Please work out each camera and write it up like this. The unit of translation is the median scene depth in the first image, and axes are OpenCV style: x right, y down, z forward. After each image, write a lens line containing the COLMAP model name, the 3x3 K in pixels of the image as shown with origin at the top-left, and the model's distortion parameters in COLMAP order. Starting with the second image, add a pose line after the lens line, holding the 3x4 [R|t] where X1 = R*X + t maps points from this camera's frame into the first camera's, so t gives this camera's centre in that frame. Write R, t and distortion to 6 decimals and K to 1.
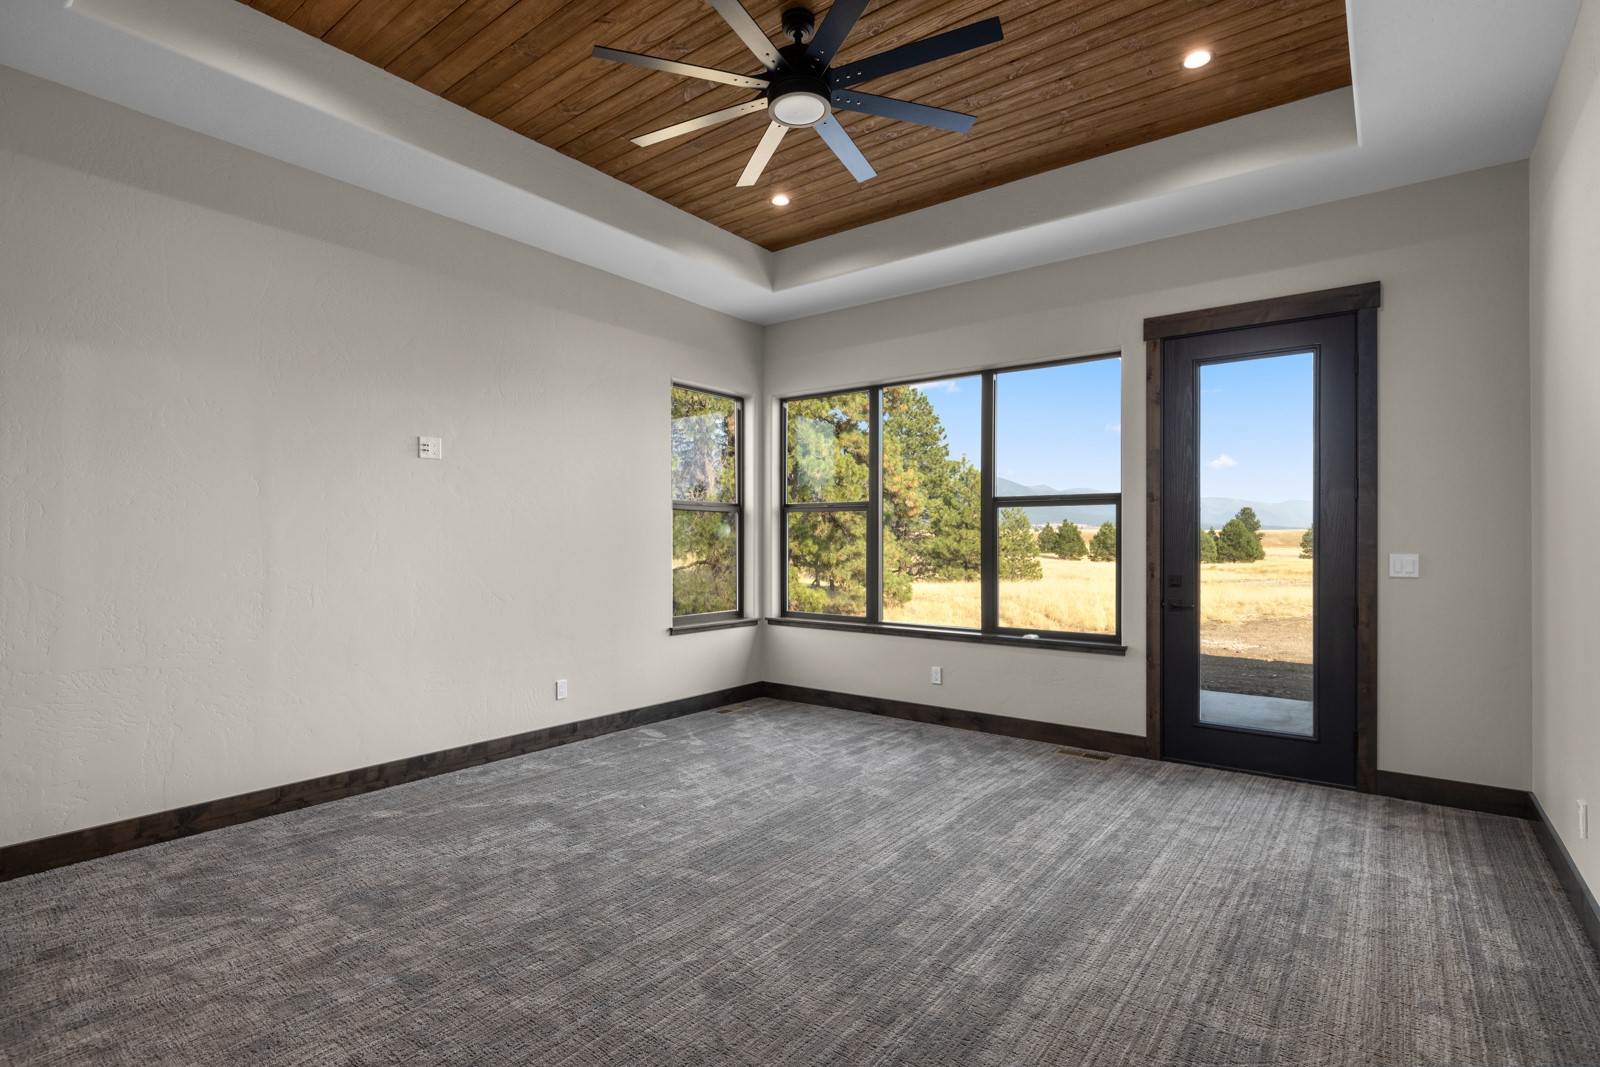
lens RADIAL K [[776.2, 0, 805.5], [0, 776.2, 535.4], [0, 0, 1]] dist [0.001817, 0.000158]
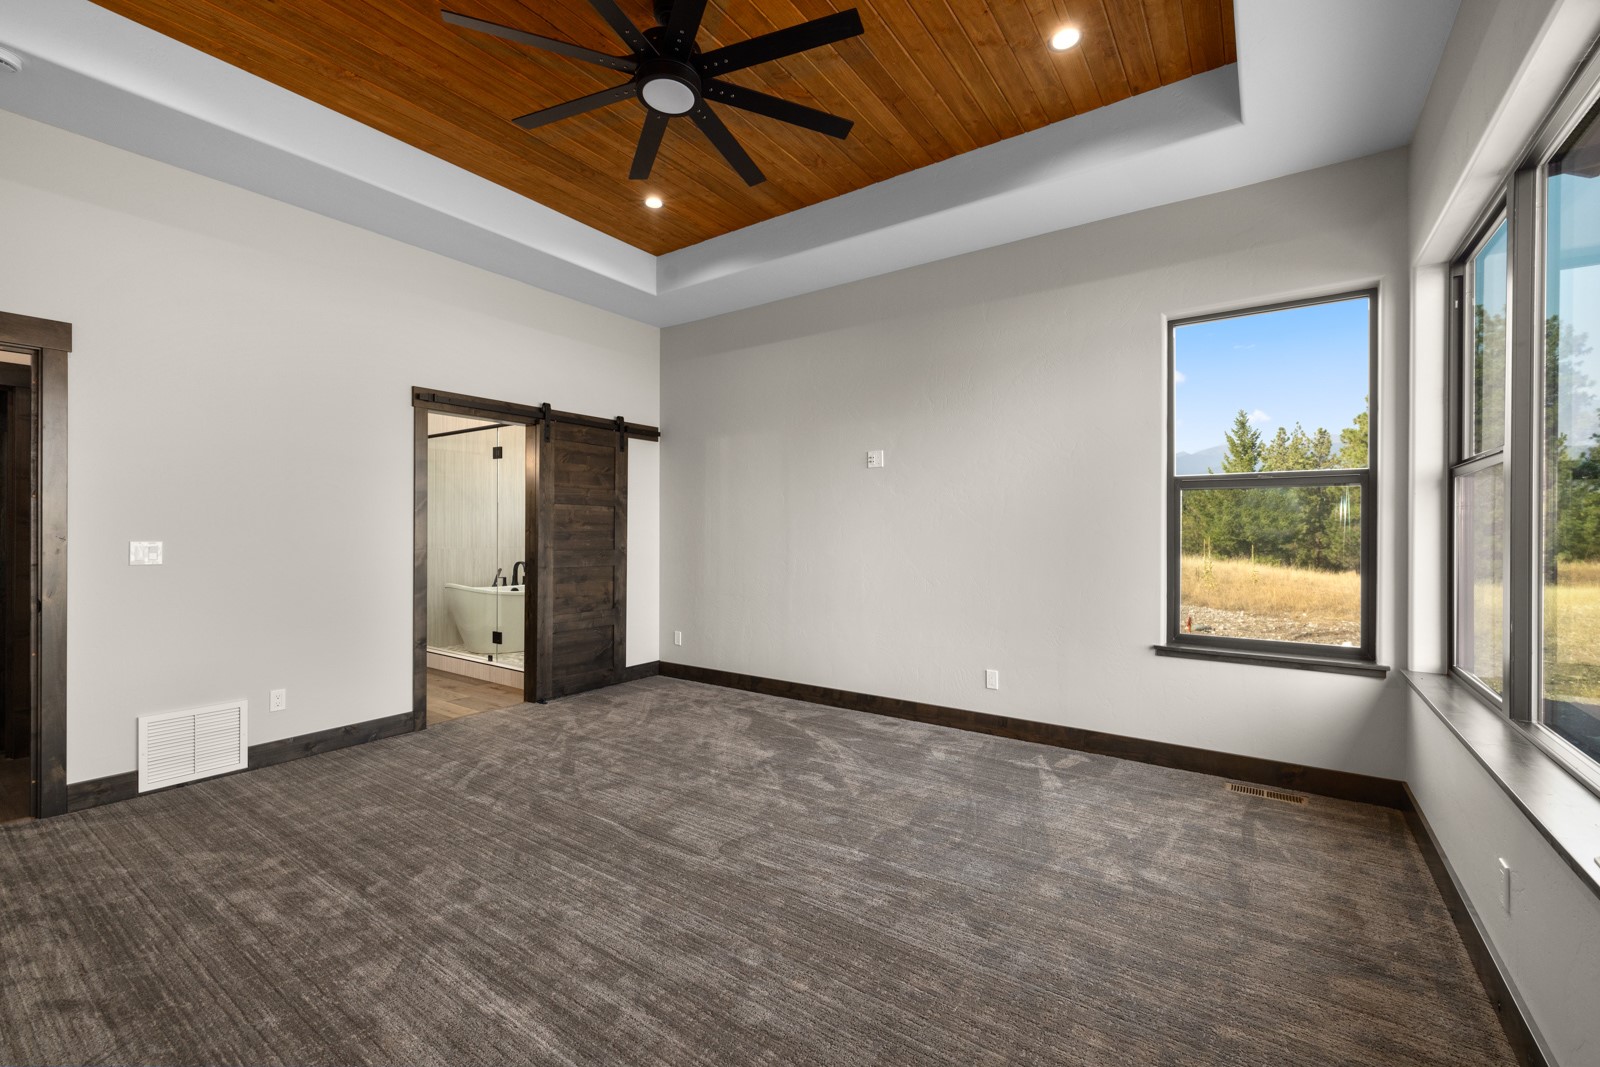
lens RADIAL K [[675.6, 0, 806.0], [0, 675.6, 534.3], [0, 0, 1]] dist [-0.001336, 0.000307]
pose [[0.032989, 0.003654, -0.999449, 0.573769], [0.006409, 0.999972, 0.003867, 0.006315], [0.999435, -0.006533, 0.032965, 0.765250]]
